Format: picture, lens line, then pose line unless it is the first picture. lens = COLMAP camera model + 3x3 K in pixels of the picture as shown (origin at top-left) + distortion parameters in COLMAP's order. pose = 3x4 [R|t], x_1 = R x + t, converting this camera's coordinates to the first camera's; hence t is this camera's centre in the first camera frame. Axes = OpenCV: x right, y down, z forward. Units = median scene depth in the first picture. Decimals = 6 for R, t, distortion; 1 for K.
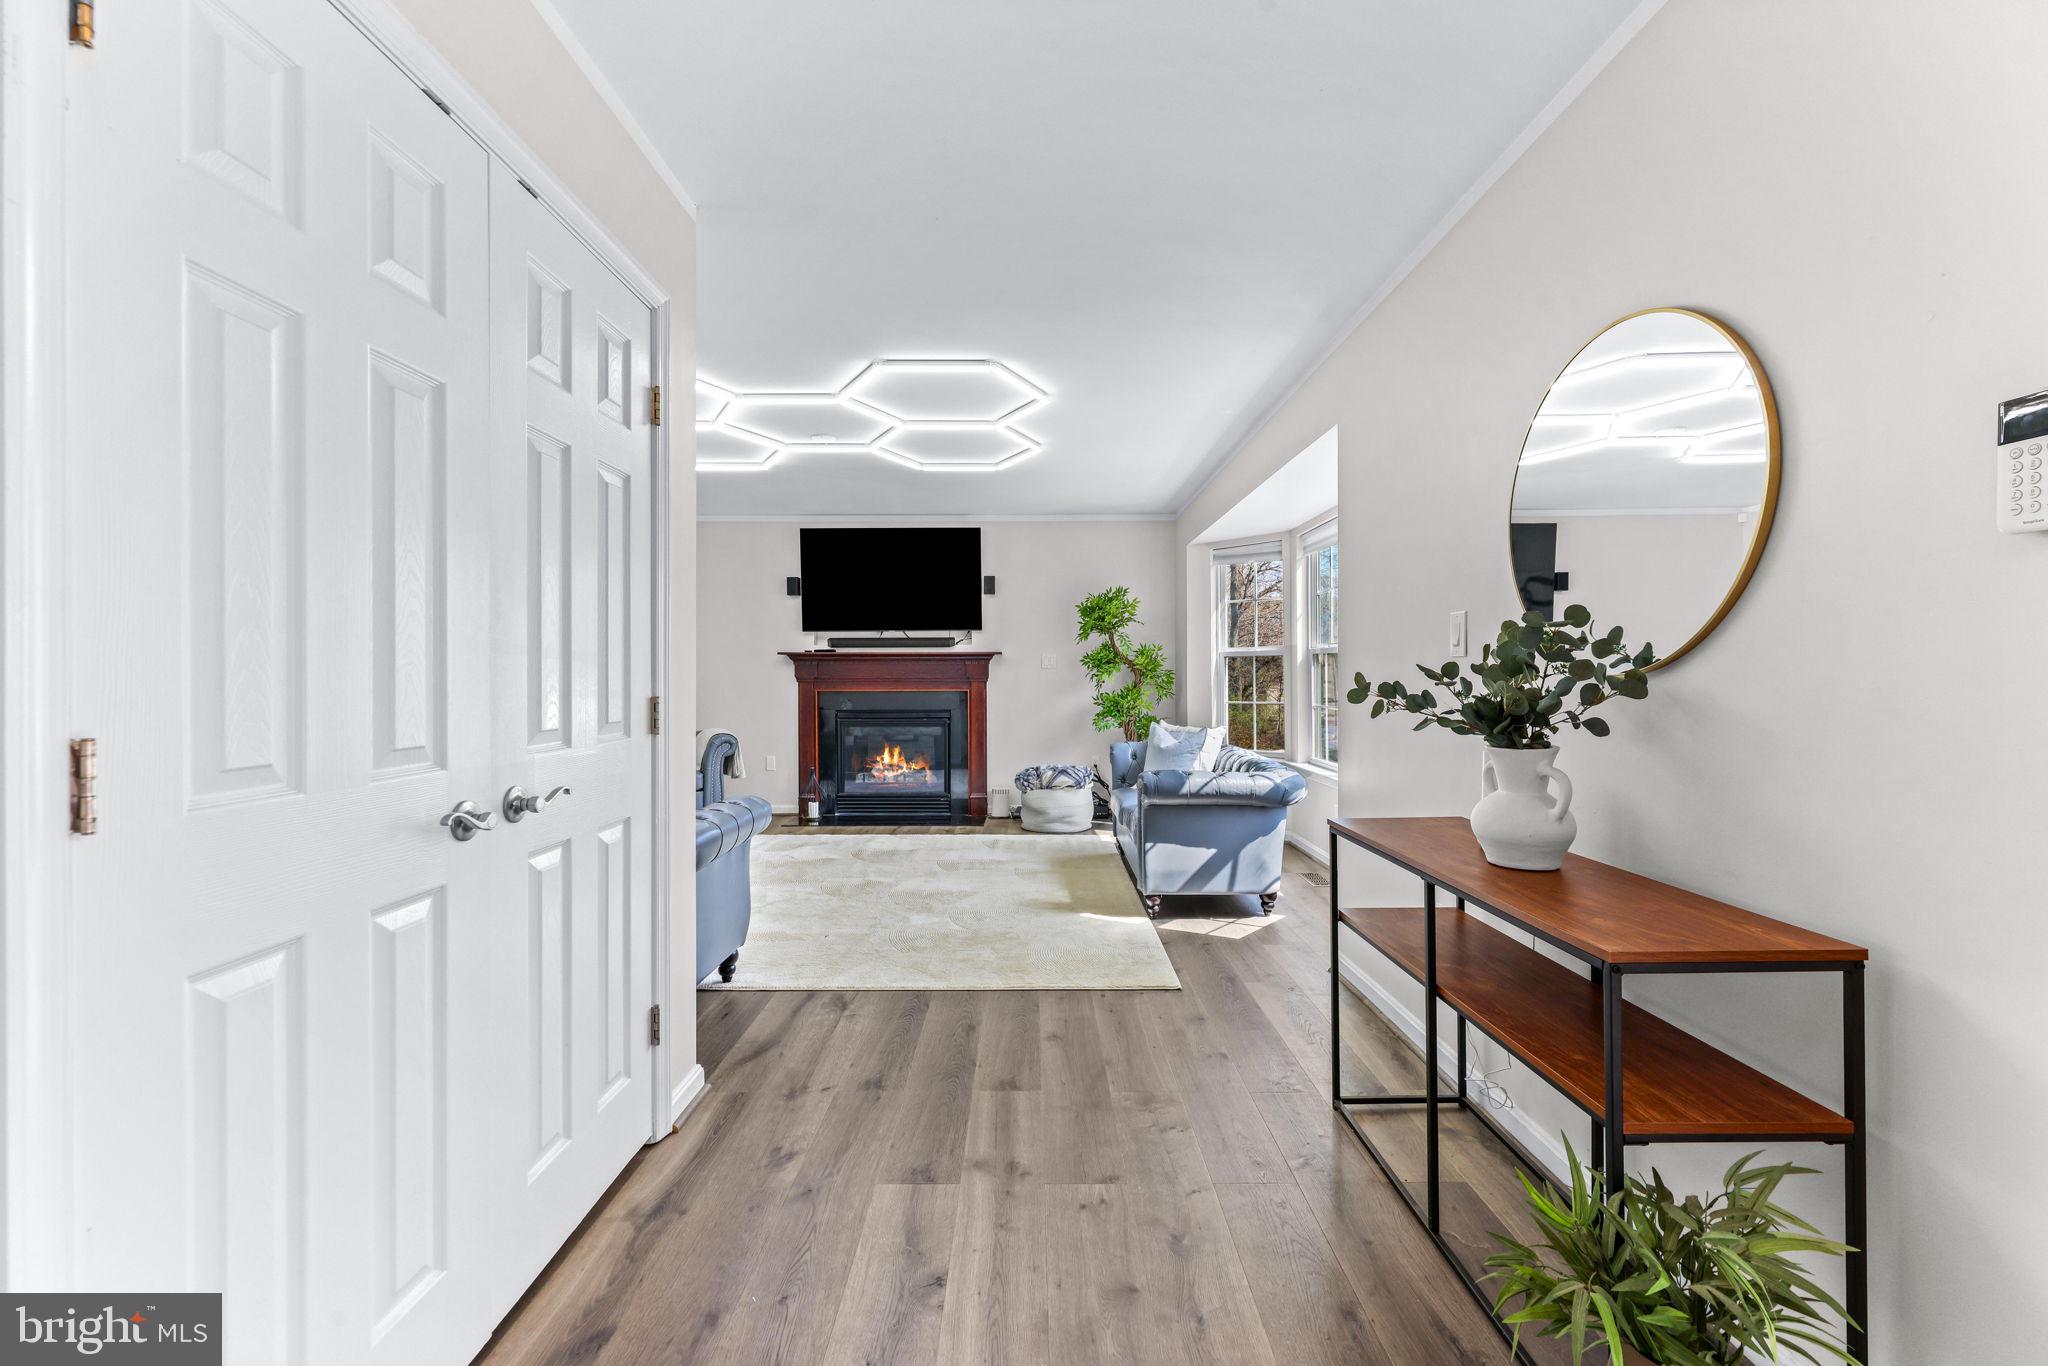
lens RADIAL K [[822.5, 0, 1026.5], [0, 822.5, 680.5], [0, 0, 1]] dist [-0.001875, -0.000034]
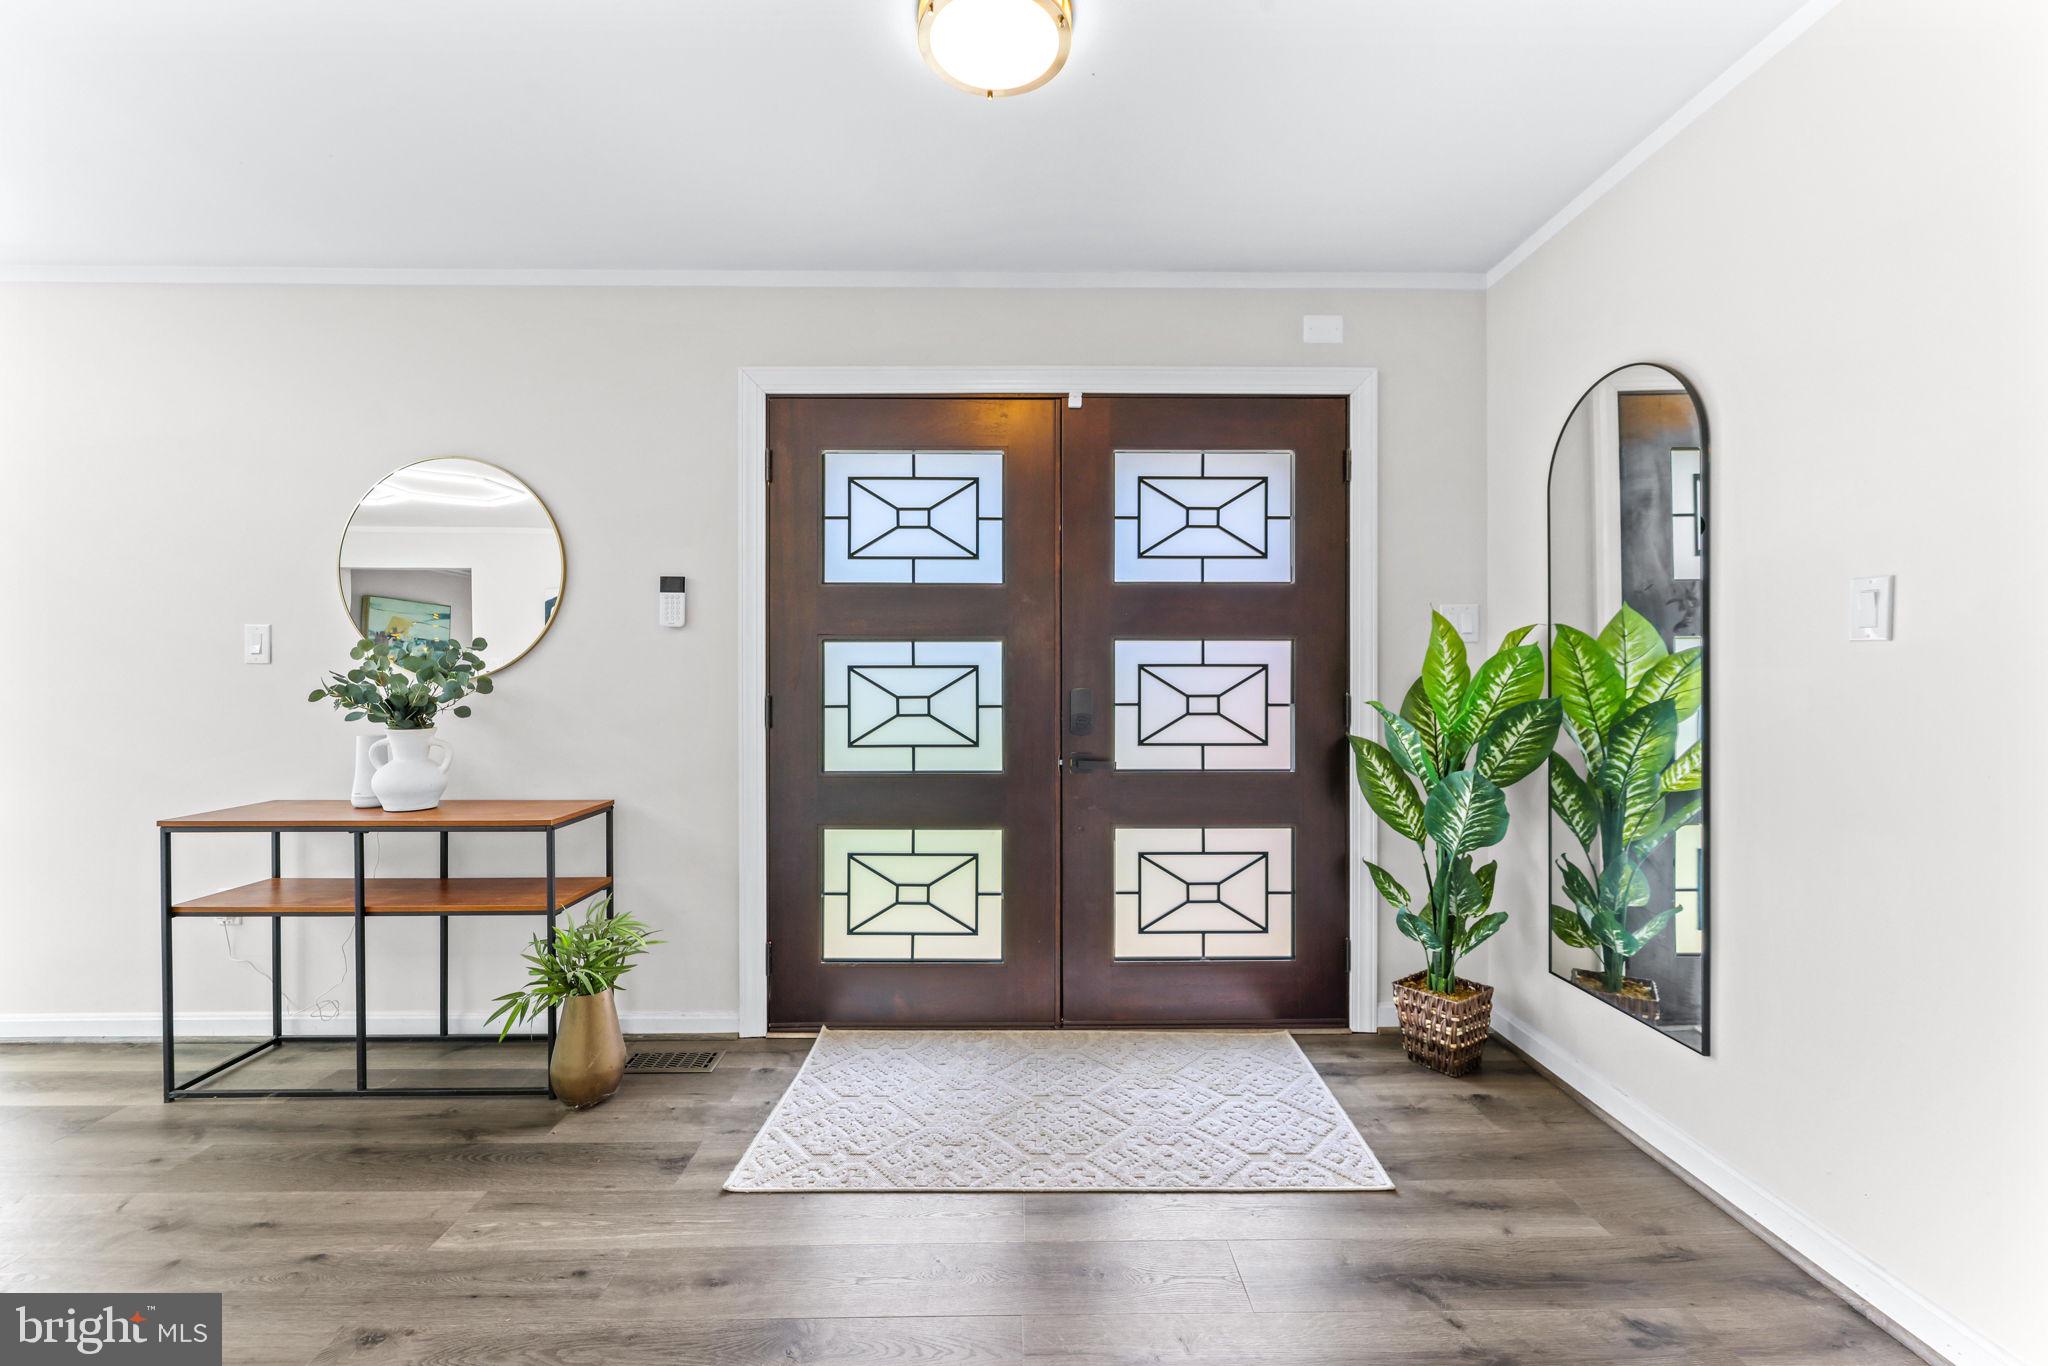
lens RADIAL K [[822.5, 0, 1020.4], [0, 822.5, 680.5], [0, 0, 1]] dist [-0.001875, -0.000034]
pose [[-0.015232, -0.000108, 0.999884, -0.937601], [0.006039, 0.999982, 0.000200, 0.001607], [-0.999866, 0.006041, -0.015231, -0.072300]]
